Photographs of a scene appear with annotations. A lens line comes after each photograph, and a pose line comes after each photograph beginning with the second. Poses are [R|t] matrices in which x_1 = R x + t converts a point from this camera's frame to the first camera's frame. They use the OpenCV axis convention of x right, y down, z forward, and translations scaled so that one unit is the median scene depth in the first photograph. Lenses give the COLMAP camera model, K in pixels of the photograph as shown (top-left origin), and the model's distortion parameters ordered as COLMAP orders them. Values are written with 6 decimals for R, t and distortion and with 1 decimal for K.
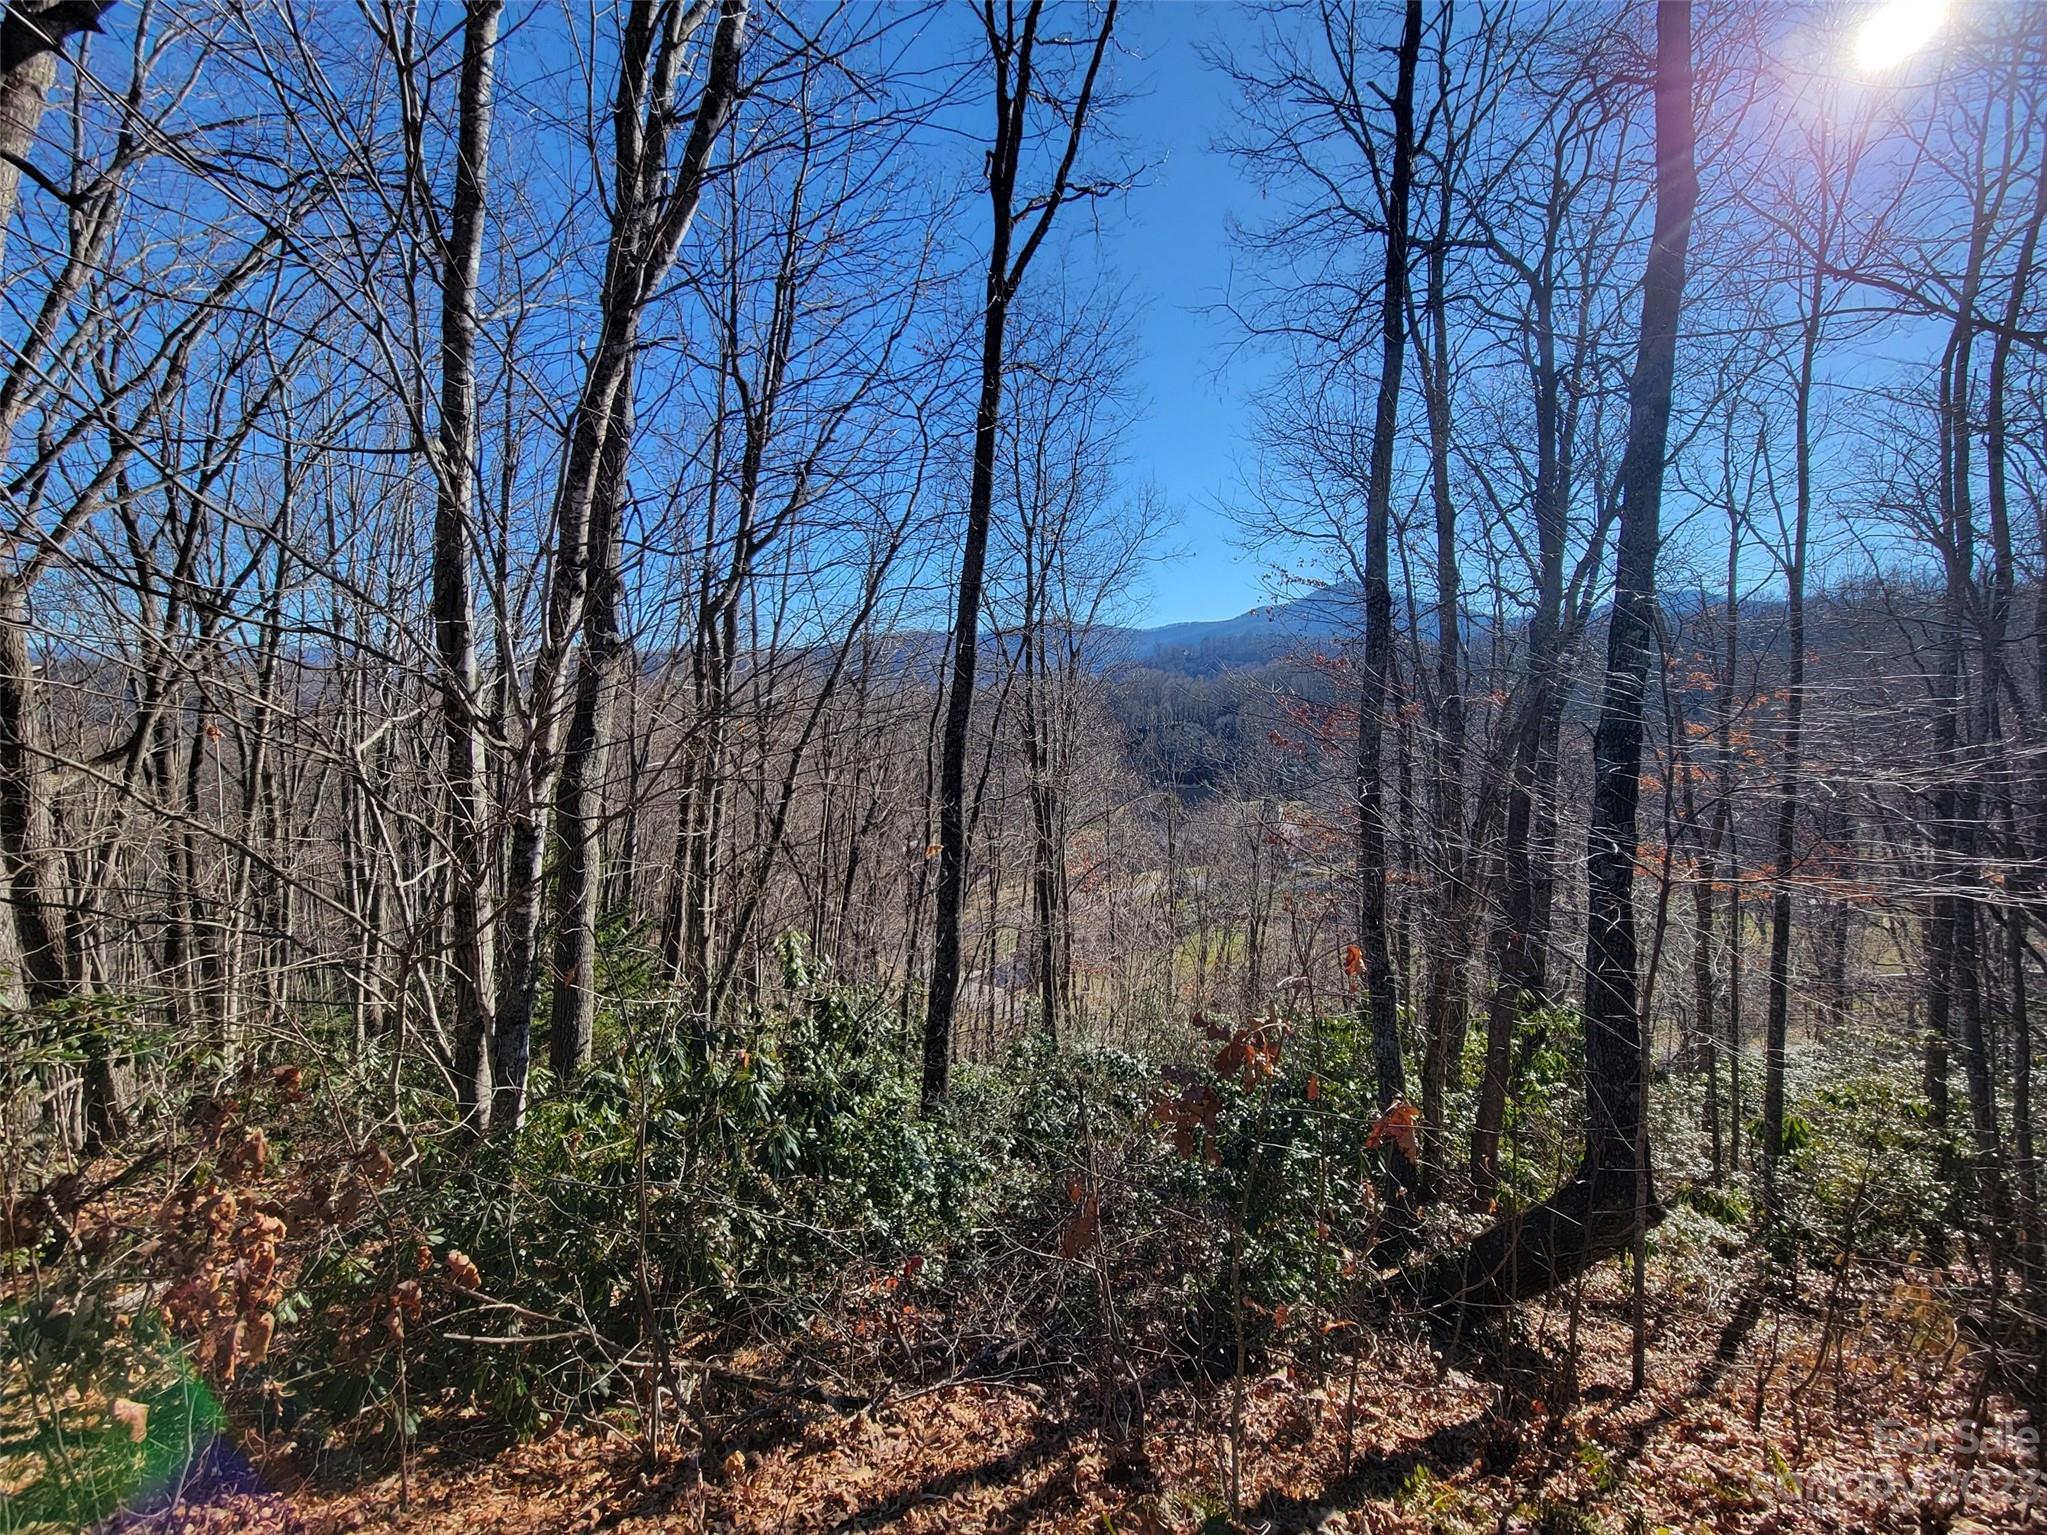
lens RADIAL K [[832.1, 0, 1027.0], [0, 832.1, 760.8], [0, 0, 1]] dist [0.002807, 0.000240]
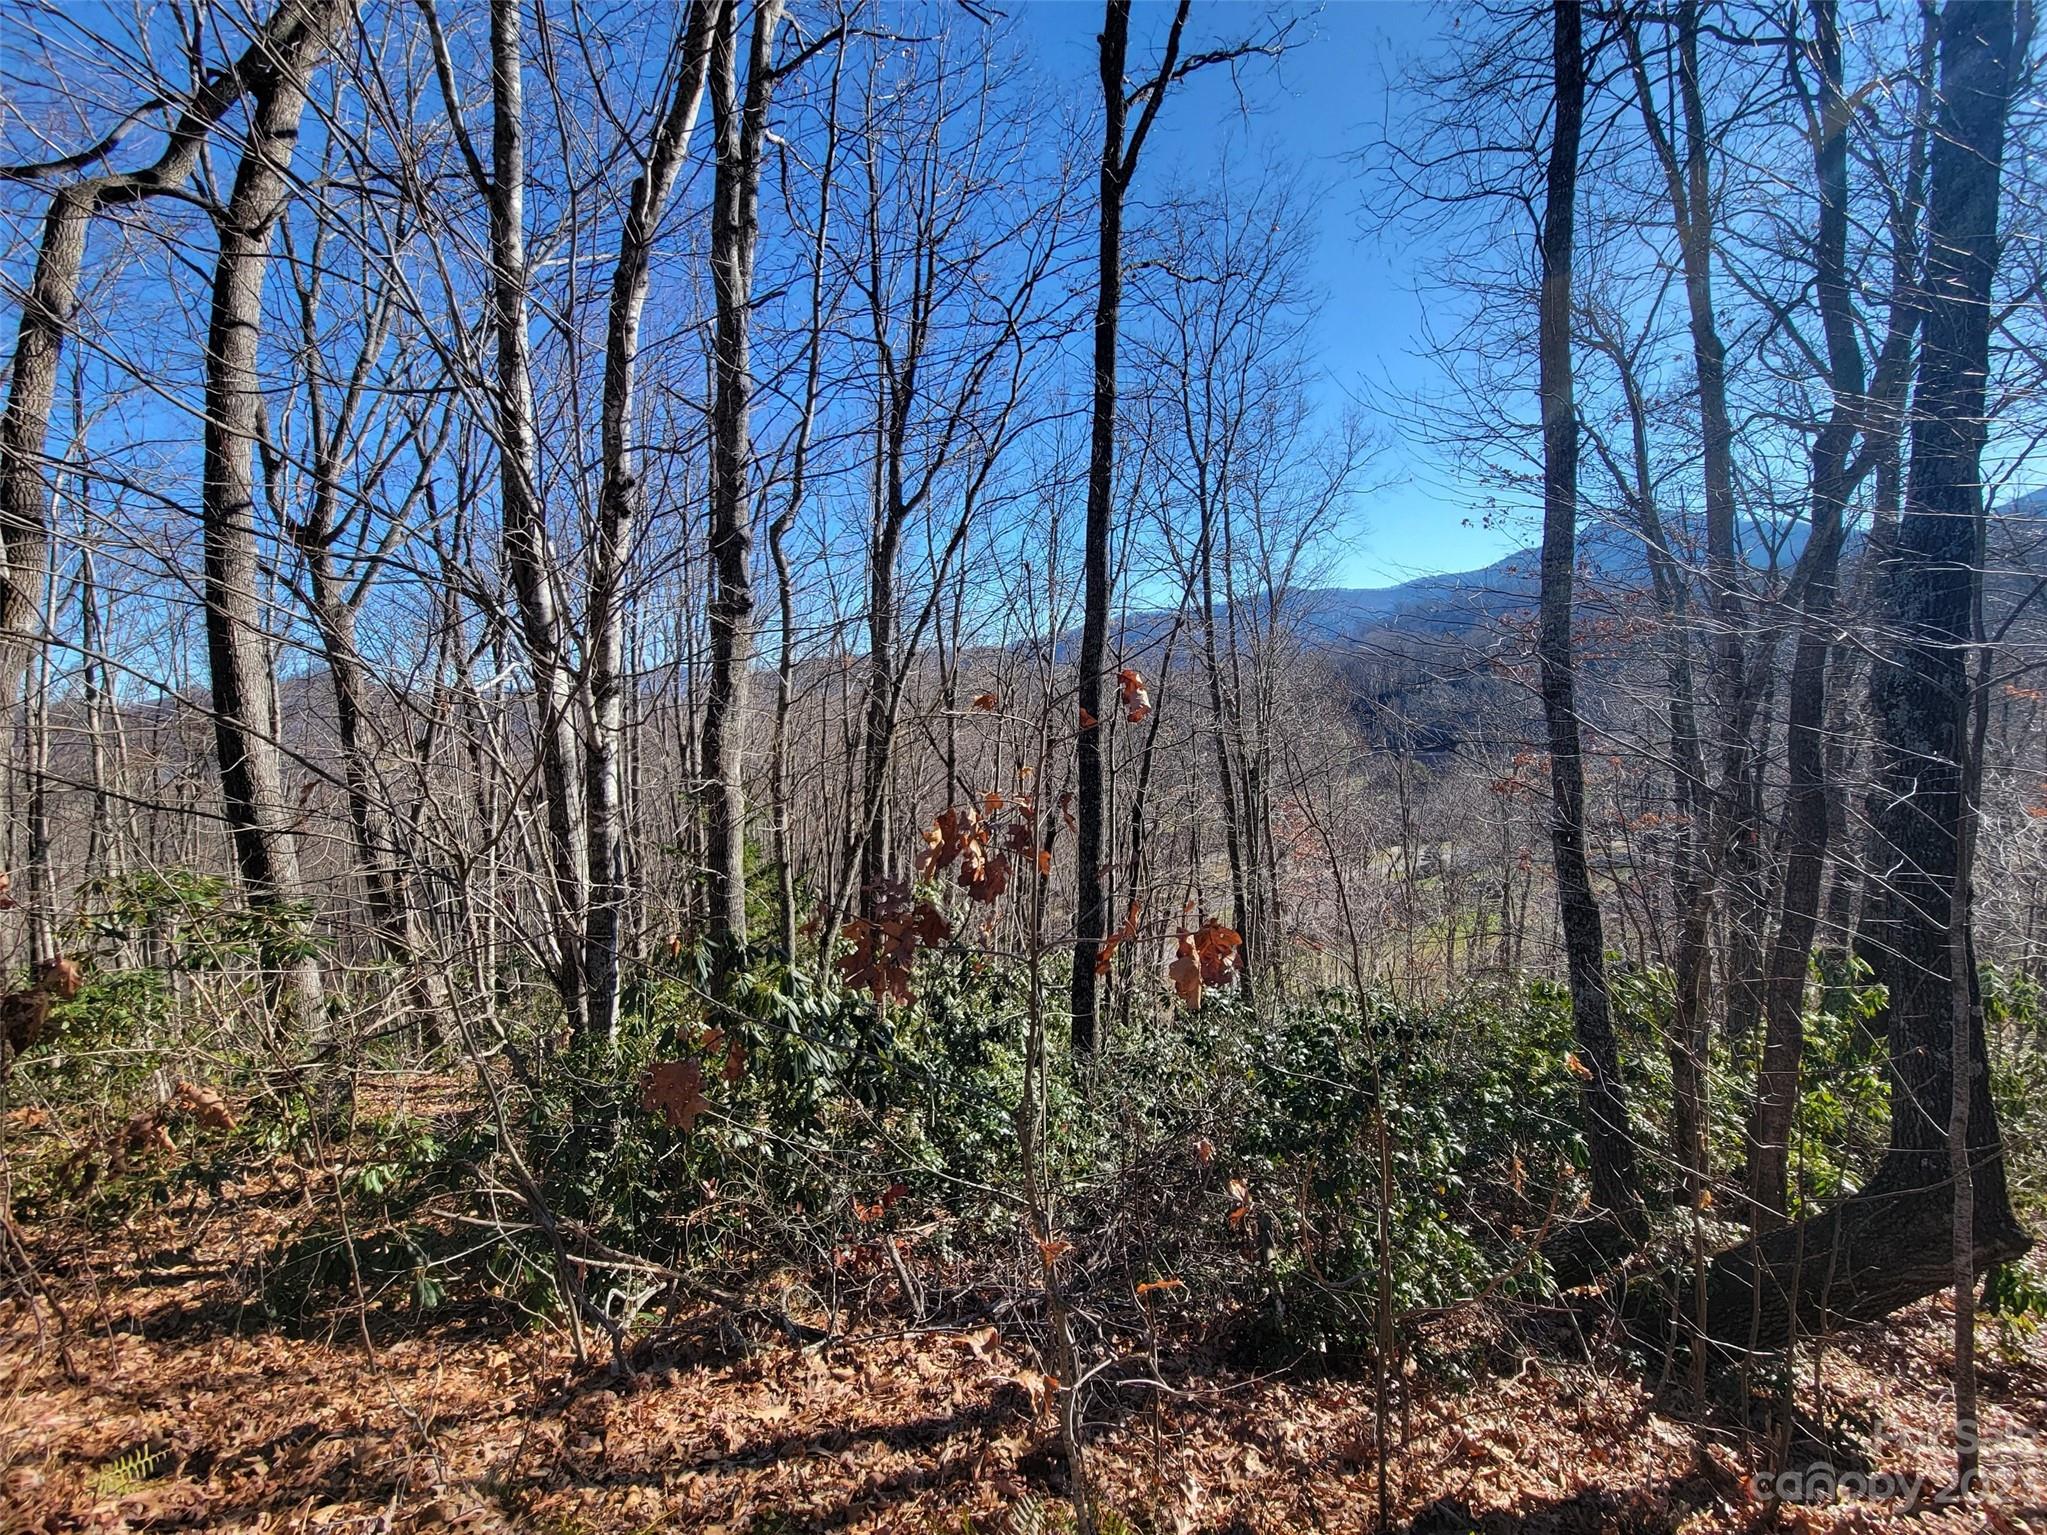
lens RADIAL K [[832.5, 0, 1027.3], [0, 832.5, 763.2], [0, 0, 1]] dist [0.000449, 0.000090]
pose [[0.961804, -0.045633, -0.269908, 0.192933], [0.051613, 0.998553, 0.015098, 0.112455], [0.268828, -0.028452, 0.962768, 0.158497]]
